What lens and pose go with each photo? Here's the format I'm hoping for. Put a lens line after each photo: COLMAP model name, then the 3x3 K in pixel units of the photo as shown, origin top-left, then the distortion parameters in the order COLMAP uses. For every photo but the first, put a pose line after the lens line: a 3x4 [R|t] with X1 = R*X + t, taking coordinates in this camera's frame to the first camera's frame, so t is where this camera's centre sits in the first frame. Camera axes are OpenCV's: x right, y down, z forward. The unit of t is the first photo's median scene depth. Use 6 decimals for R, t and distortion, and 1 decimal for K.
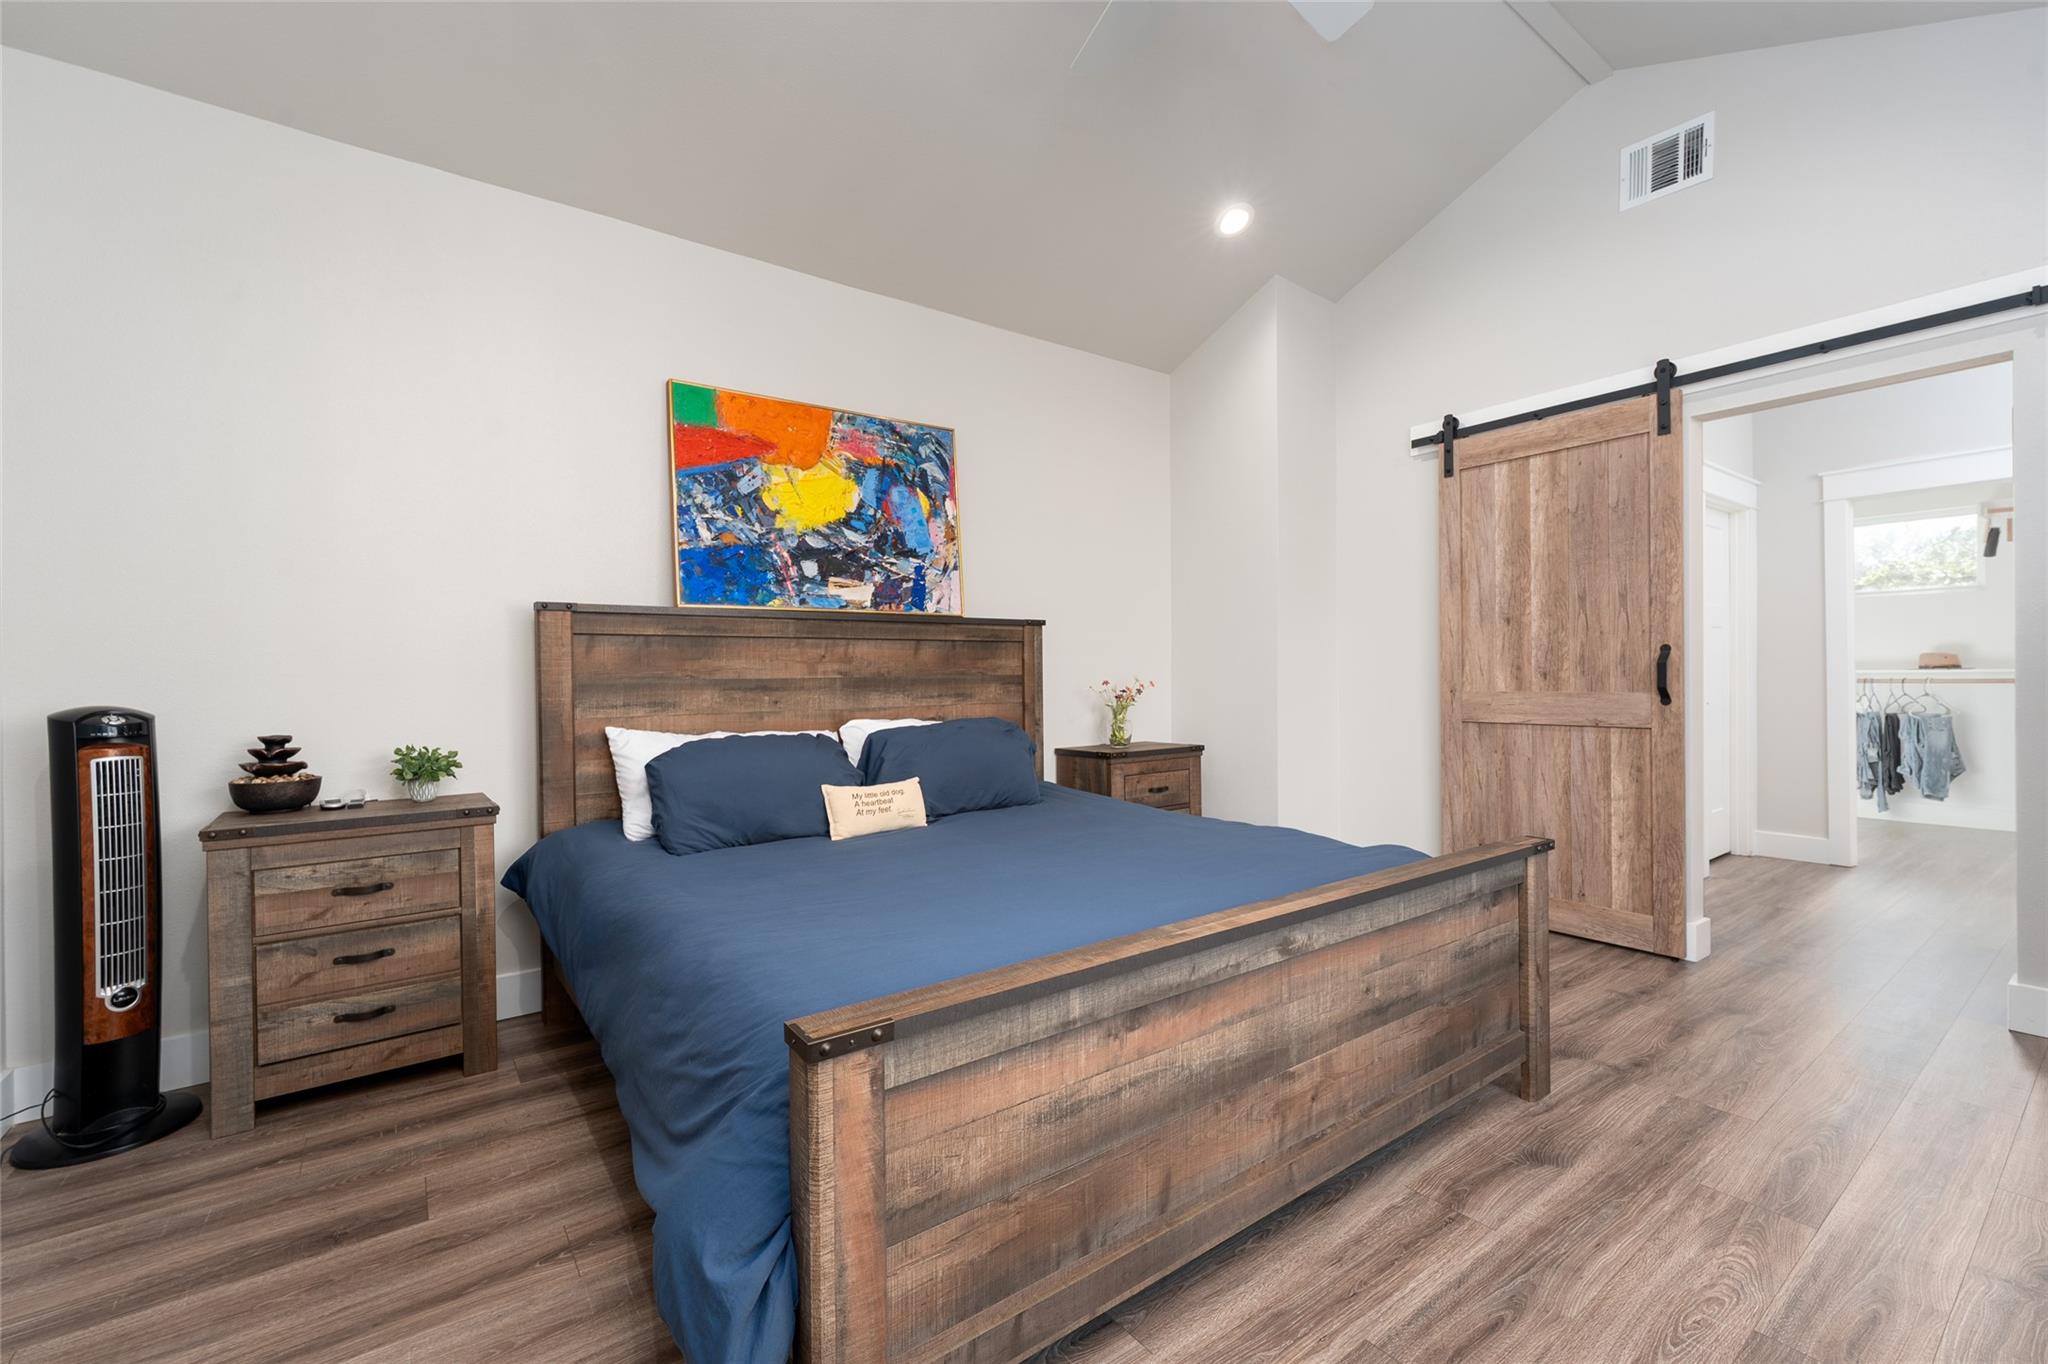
lens RADIAL K [[889.6, 0, 1024.0], [0, 889.6, 682.0], [0, 0, 1]] dist [-0.001654, -0.000464]
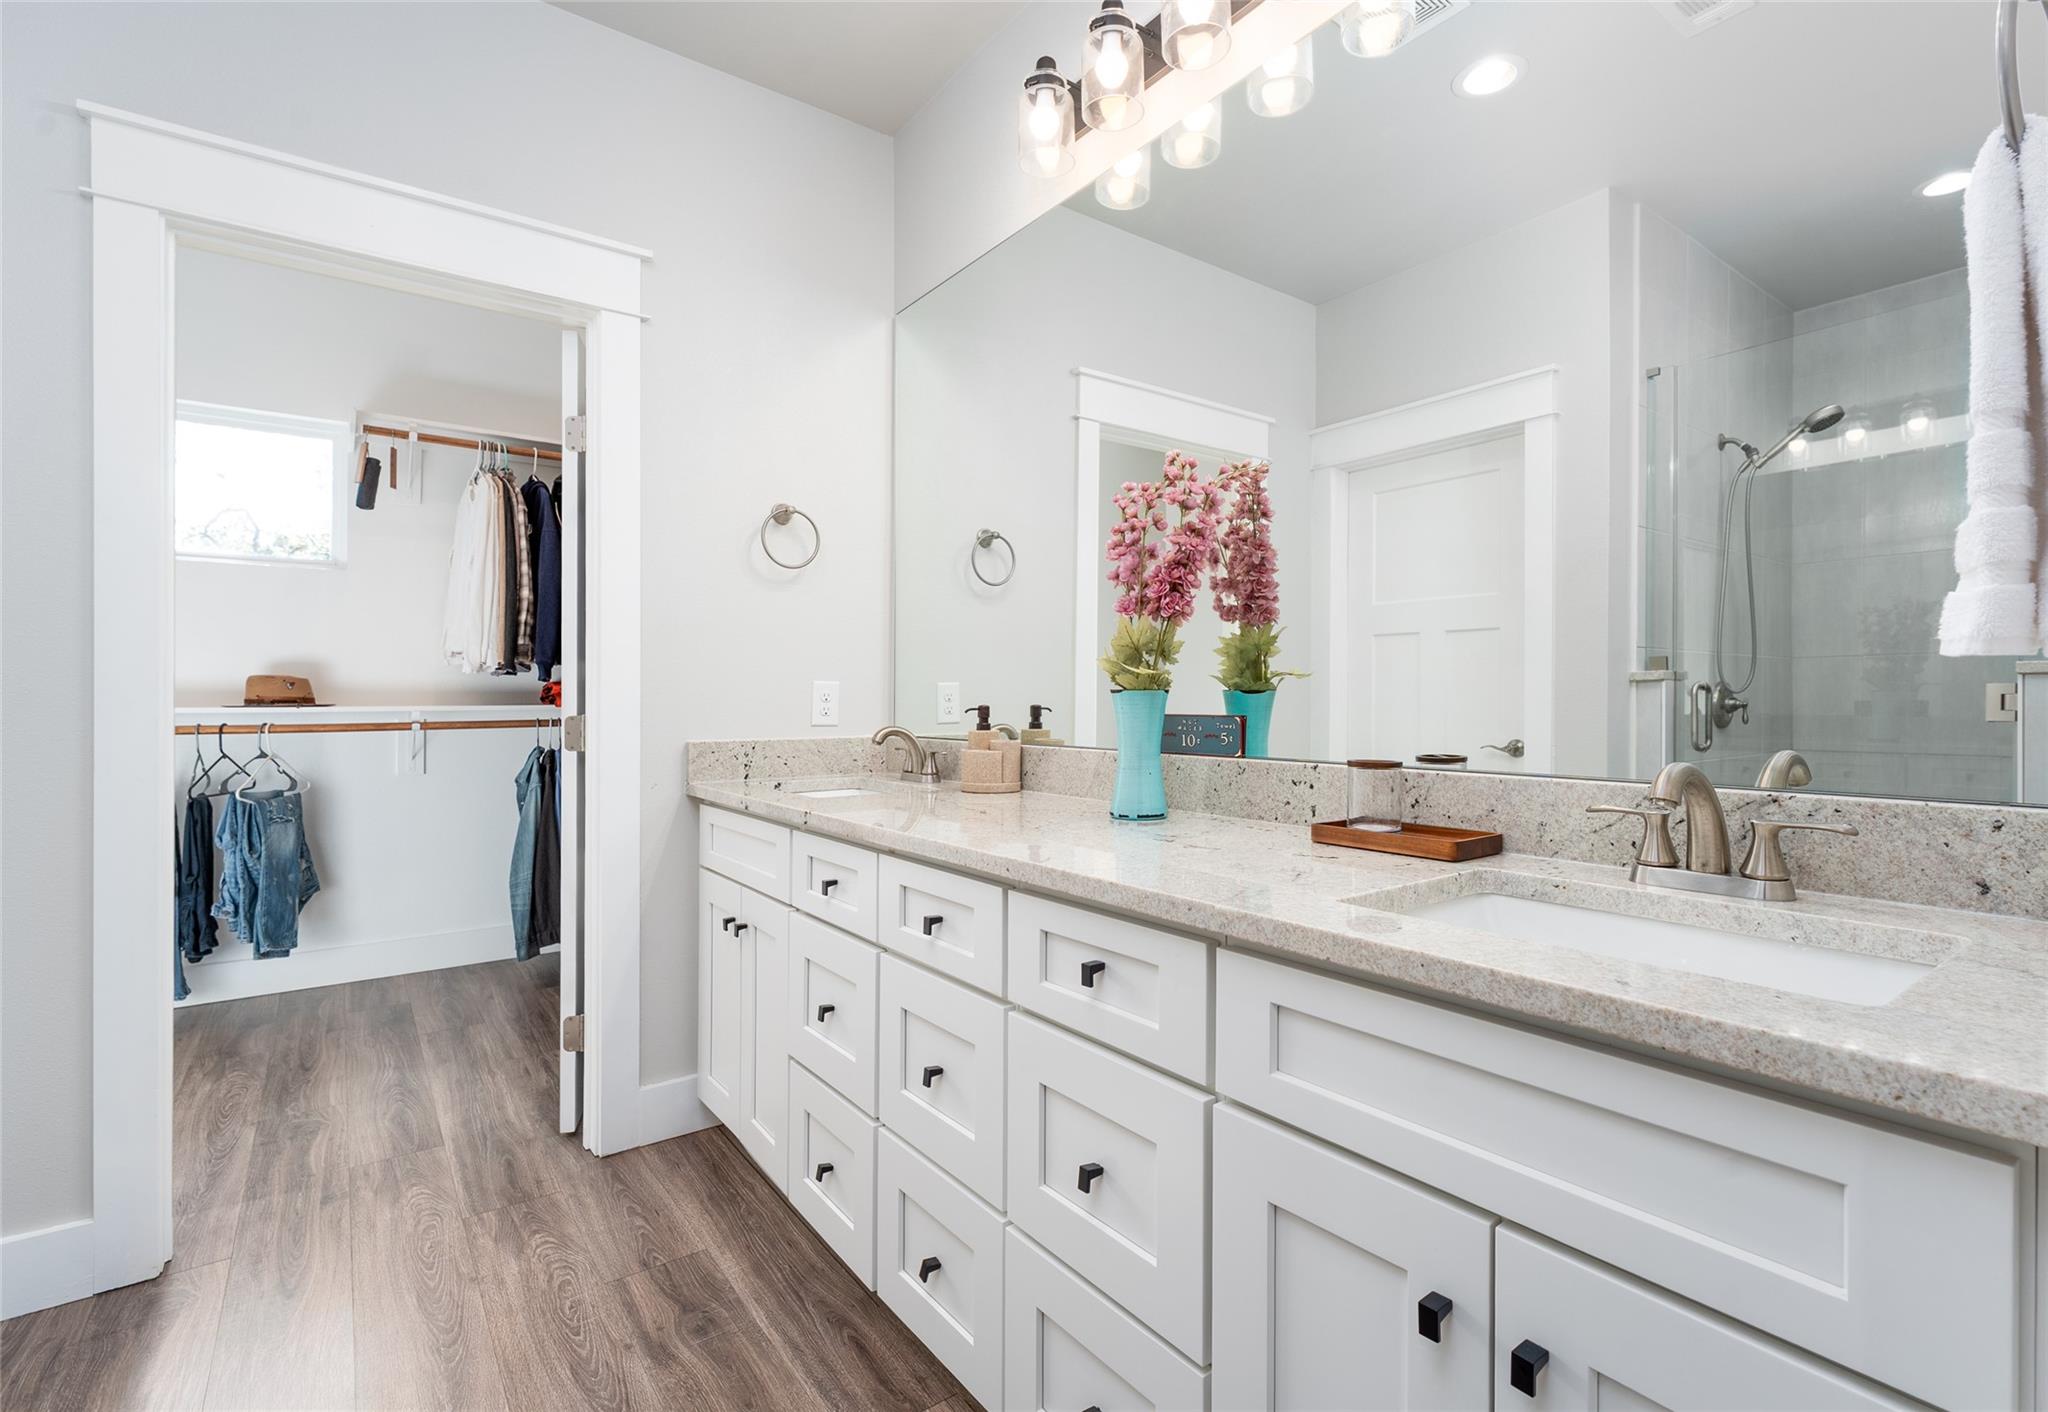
lens RADIAL K [[947.2, 0, 1024.0], [0, 947.2, 706.0], [0, 0, 1]] dist [0.001444, 0.000092]
pose [[0.008701, 0.005868, 0.999945, 0.467396], [0.000823, 0.999982, -0.005875, -0.010935], [-0.999962, 0.000875, 0.008696, 0.550720]]
